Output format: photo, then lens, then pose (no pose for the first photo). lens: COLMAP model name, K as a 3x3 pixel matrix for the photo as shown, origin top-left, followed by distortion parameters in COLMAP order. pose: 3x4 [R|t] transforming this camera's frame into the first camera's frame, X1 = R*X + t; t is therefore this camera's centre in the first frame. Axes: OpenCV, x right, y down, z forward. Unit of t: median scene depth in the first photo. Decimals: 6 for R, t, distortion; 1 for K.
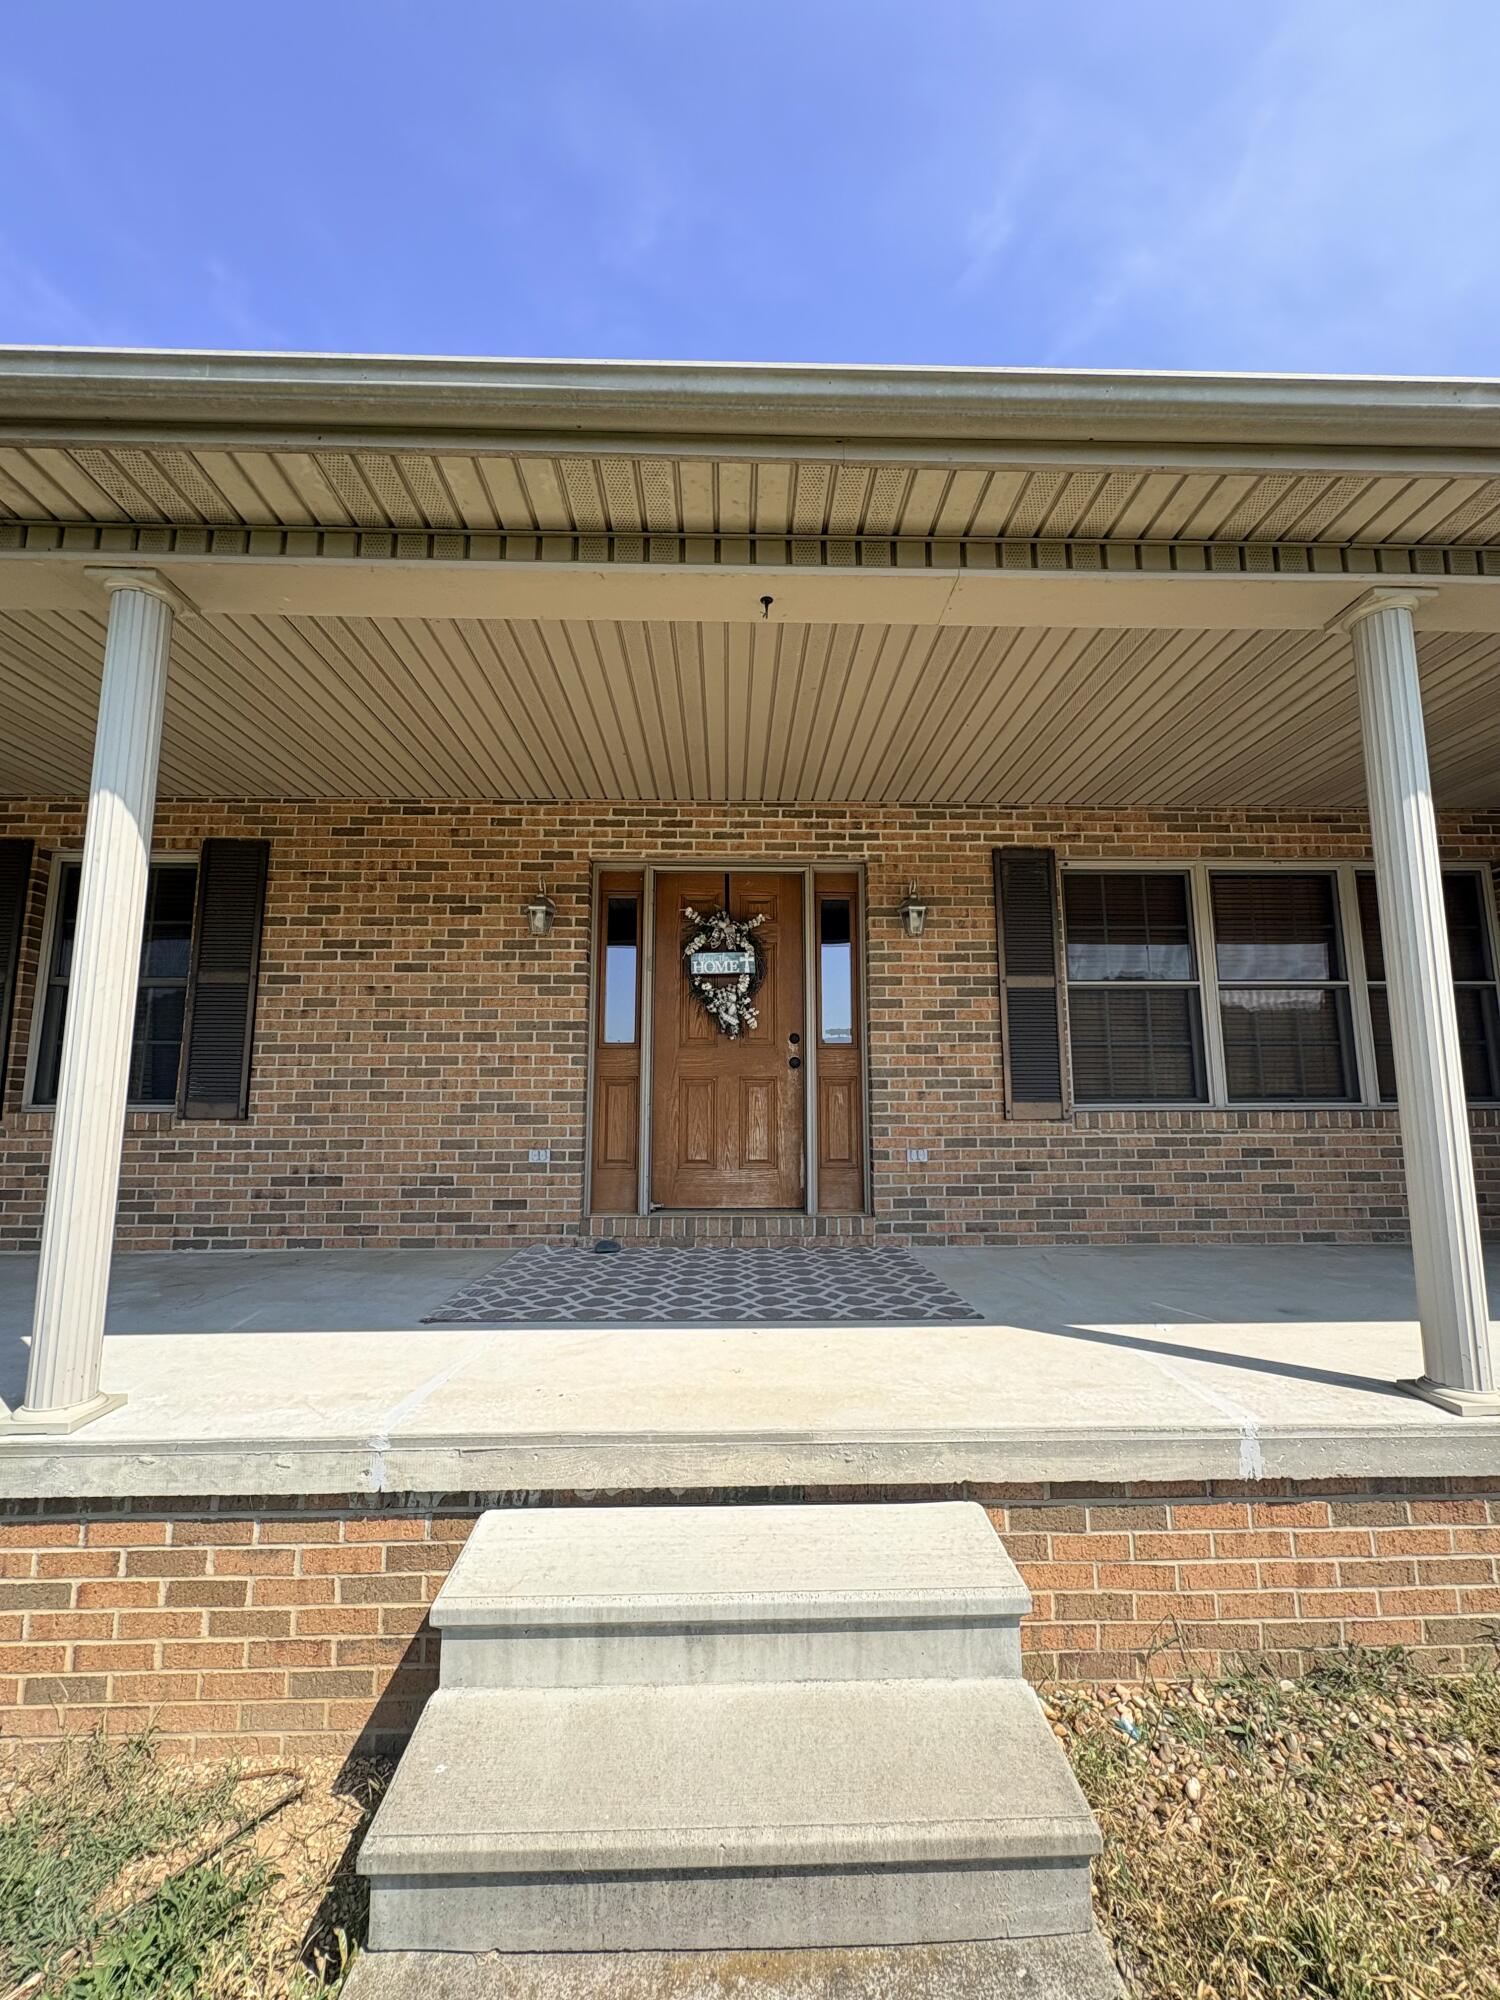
lens RADIAL K [[796.5, 0, 752.0], [0, 796.5, 999.8], [0, 0, 1]] dist [0.001198, 0.000378]
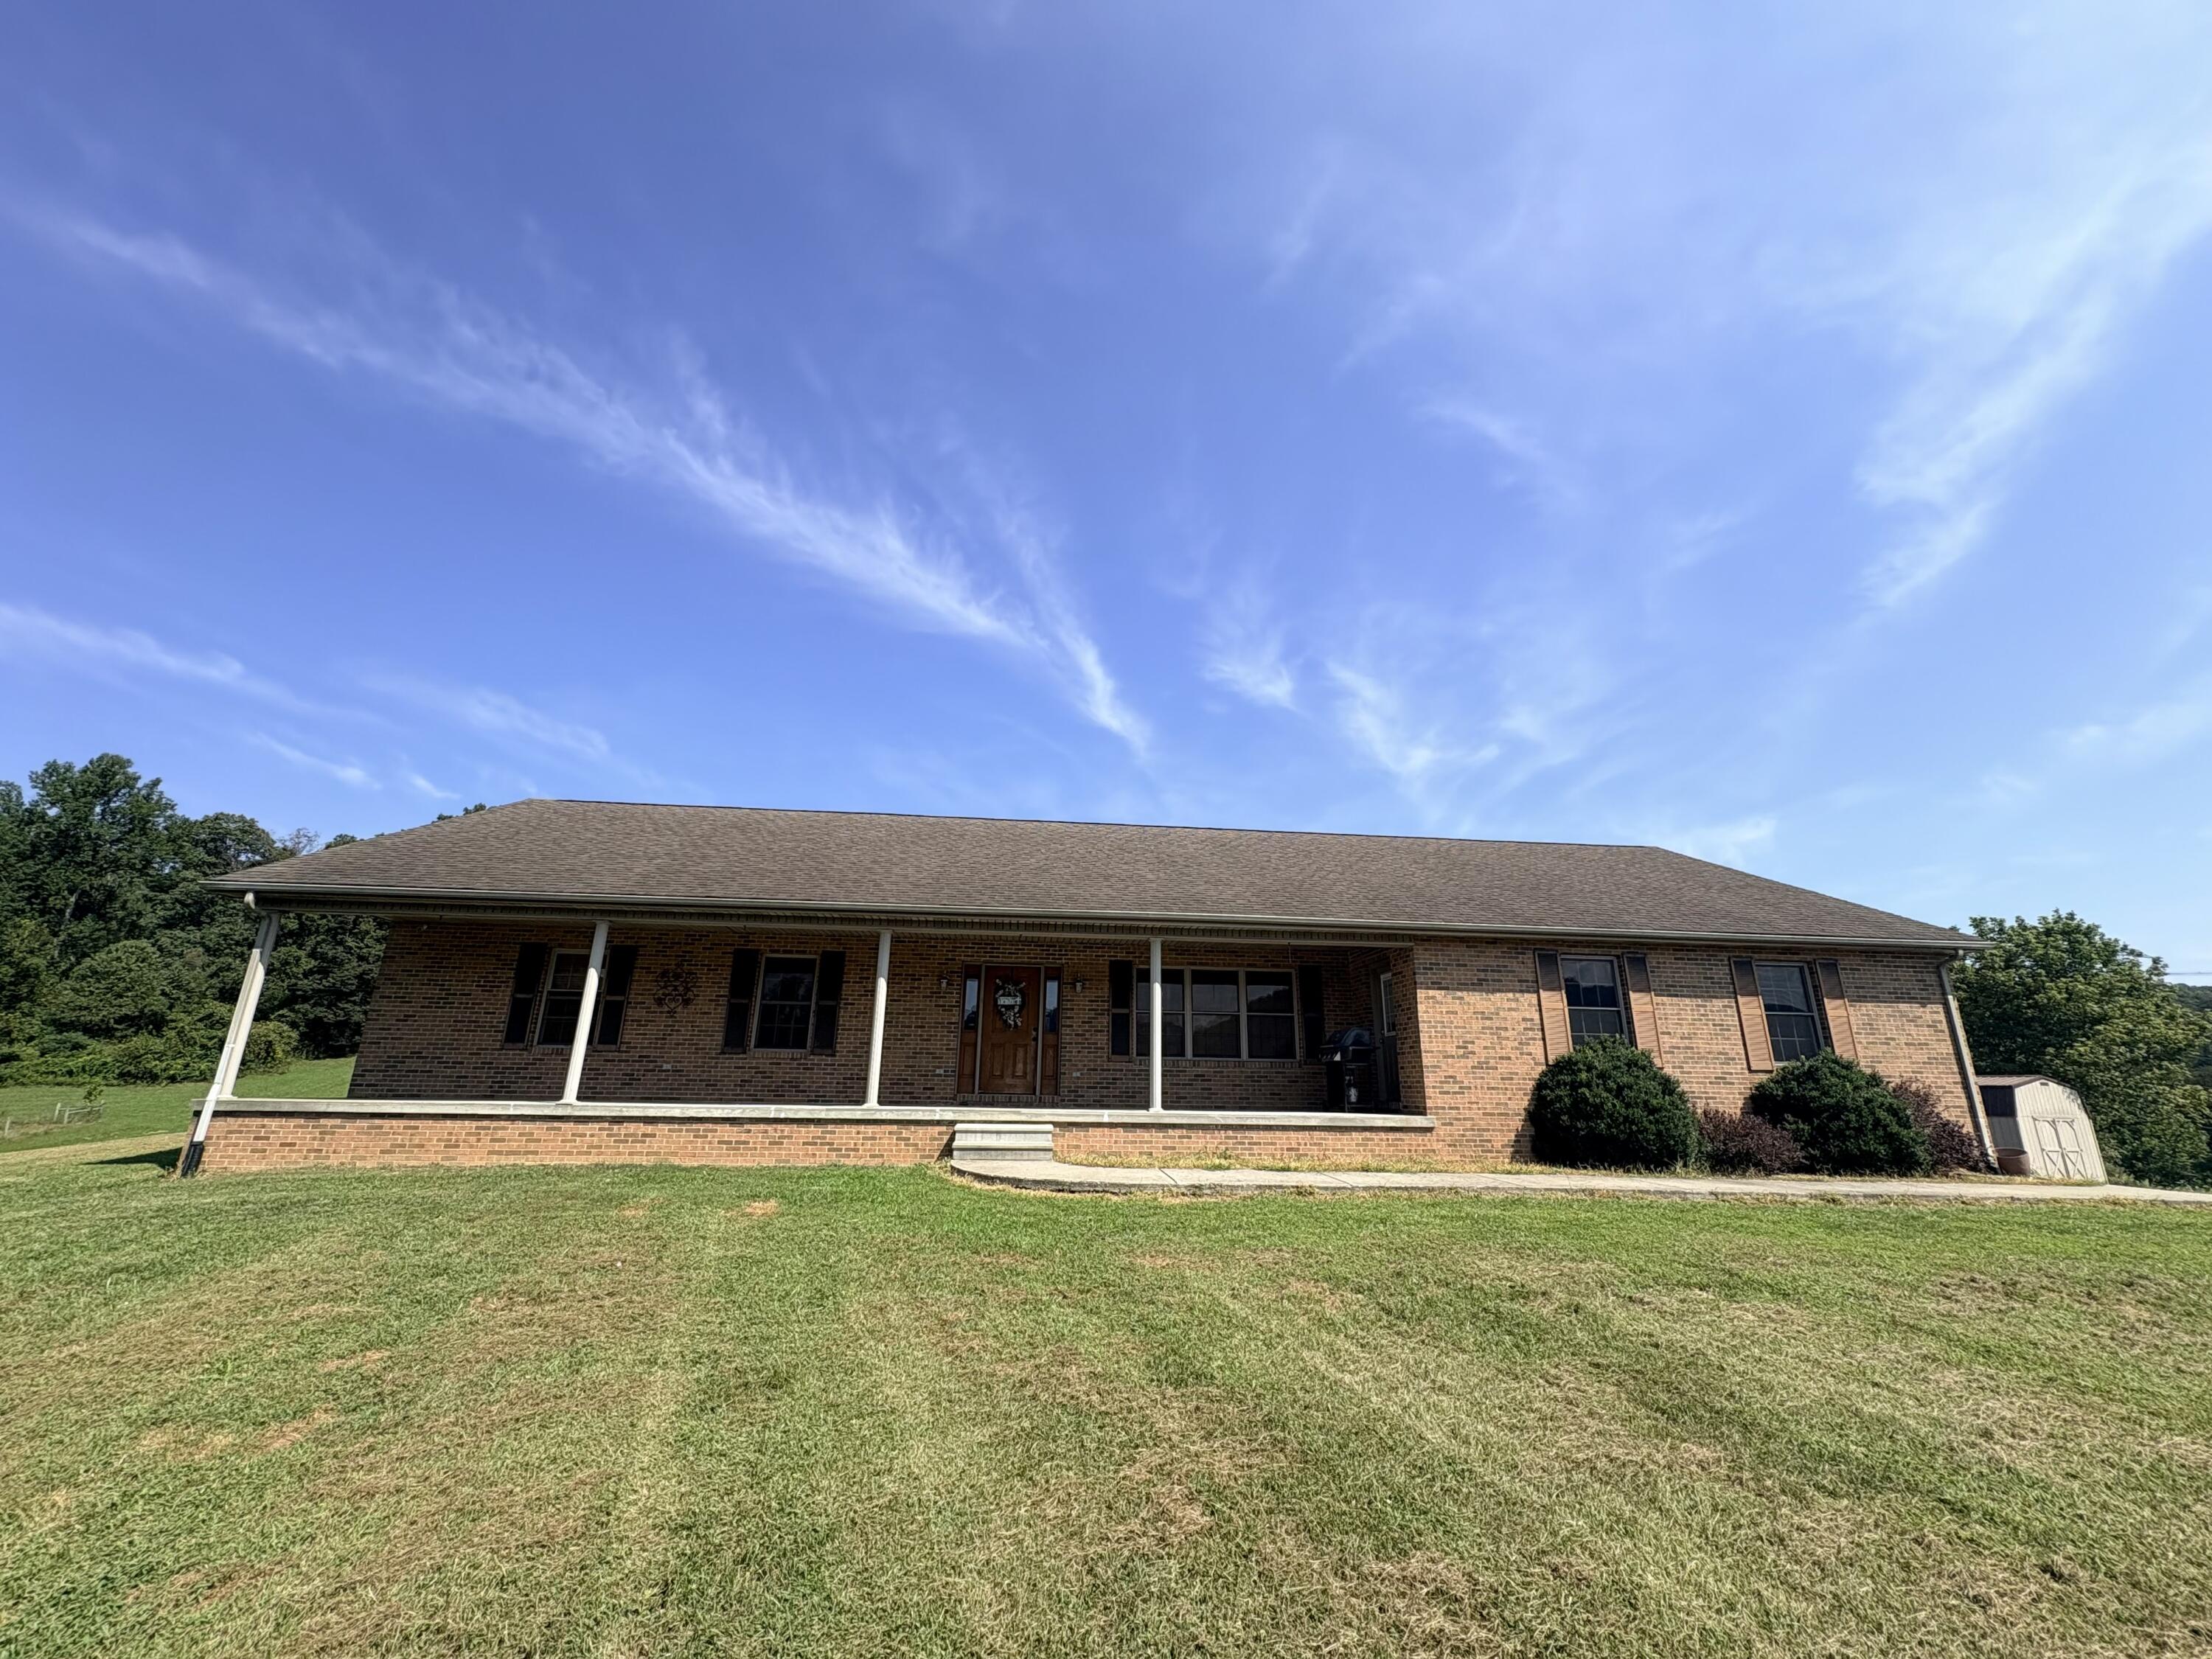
lens RADIAL K [[880.9, 0, 1106.0], [0, 880.9, 829.5], [0, 0, 1]] dist [0.001198, 0.000378]
pose [[0.996697, 0.038153, 0.071696, 0.054677], [-0.025904, 0.986021, -0.164598, -0.138186], [-0.076973, 0.162197, 0.983752, -2.100382]]
